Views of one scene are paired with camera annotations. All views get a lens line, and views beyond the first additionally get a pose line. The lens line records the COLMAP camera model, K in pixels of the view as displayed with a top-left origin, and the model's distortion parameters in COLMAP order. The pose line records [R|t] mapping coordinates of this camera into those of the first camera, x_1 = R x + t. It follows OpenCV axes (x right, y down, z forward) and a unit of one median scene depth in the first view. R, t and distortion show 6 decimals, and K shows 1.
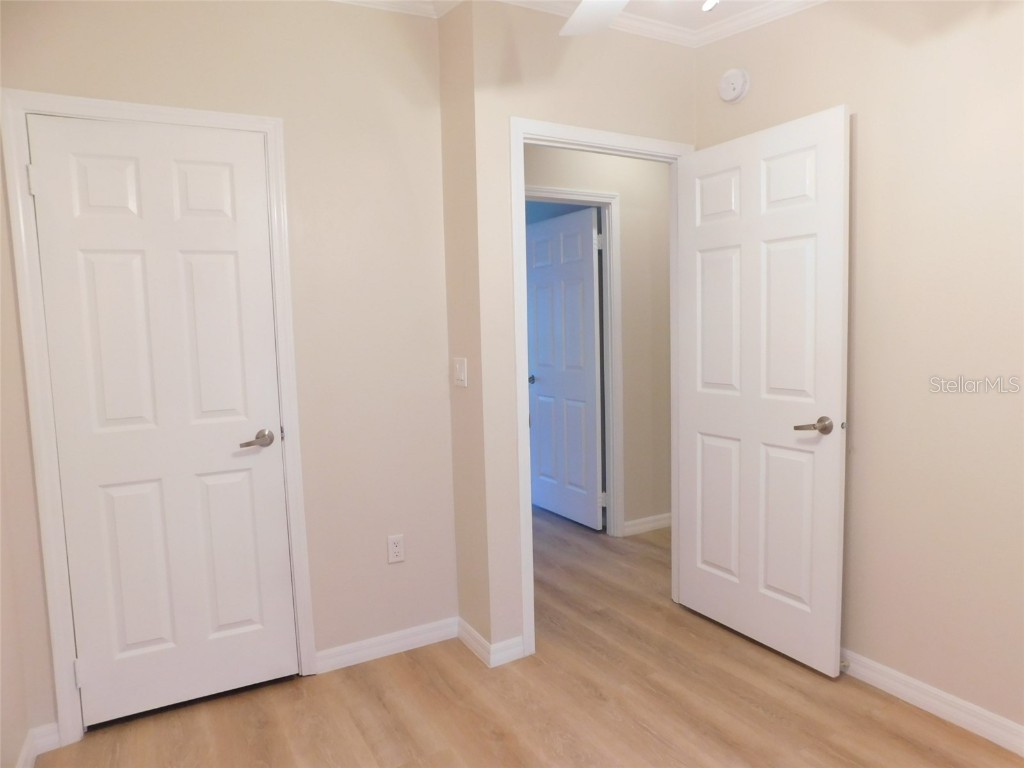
lens RADIAL K [[670.1, 0, 516.6], [0, 670.1, 383.0], [0, 0, 1]] dist [-0.072666, 0.050525]
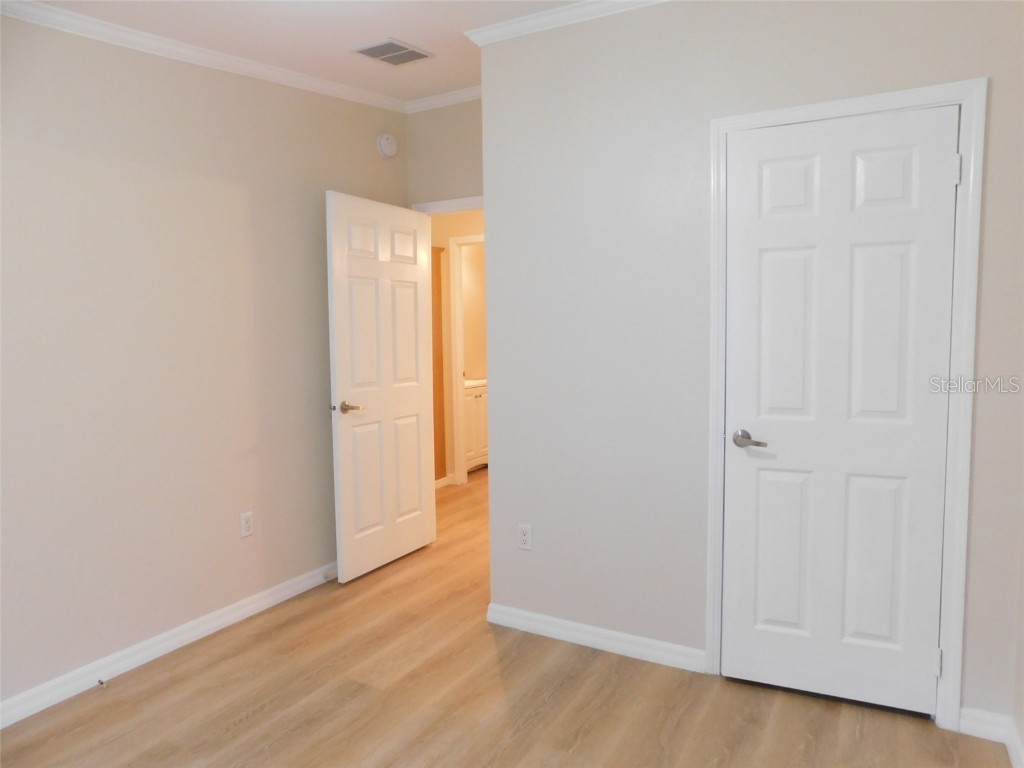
lens RADIAL K [[670.1, 0, 516.6], [0, 670.1, 383.0], [0, 0, 1]] dist [-0.072666, 0.050525]
pose [[0.533104, 0.079658, -0.842291, 0.227253], [-0.077546, 0.995968, 0.045111, -0.015741], [0.842488, 0.041267, 0.537132, 0.126171]]
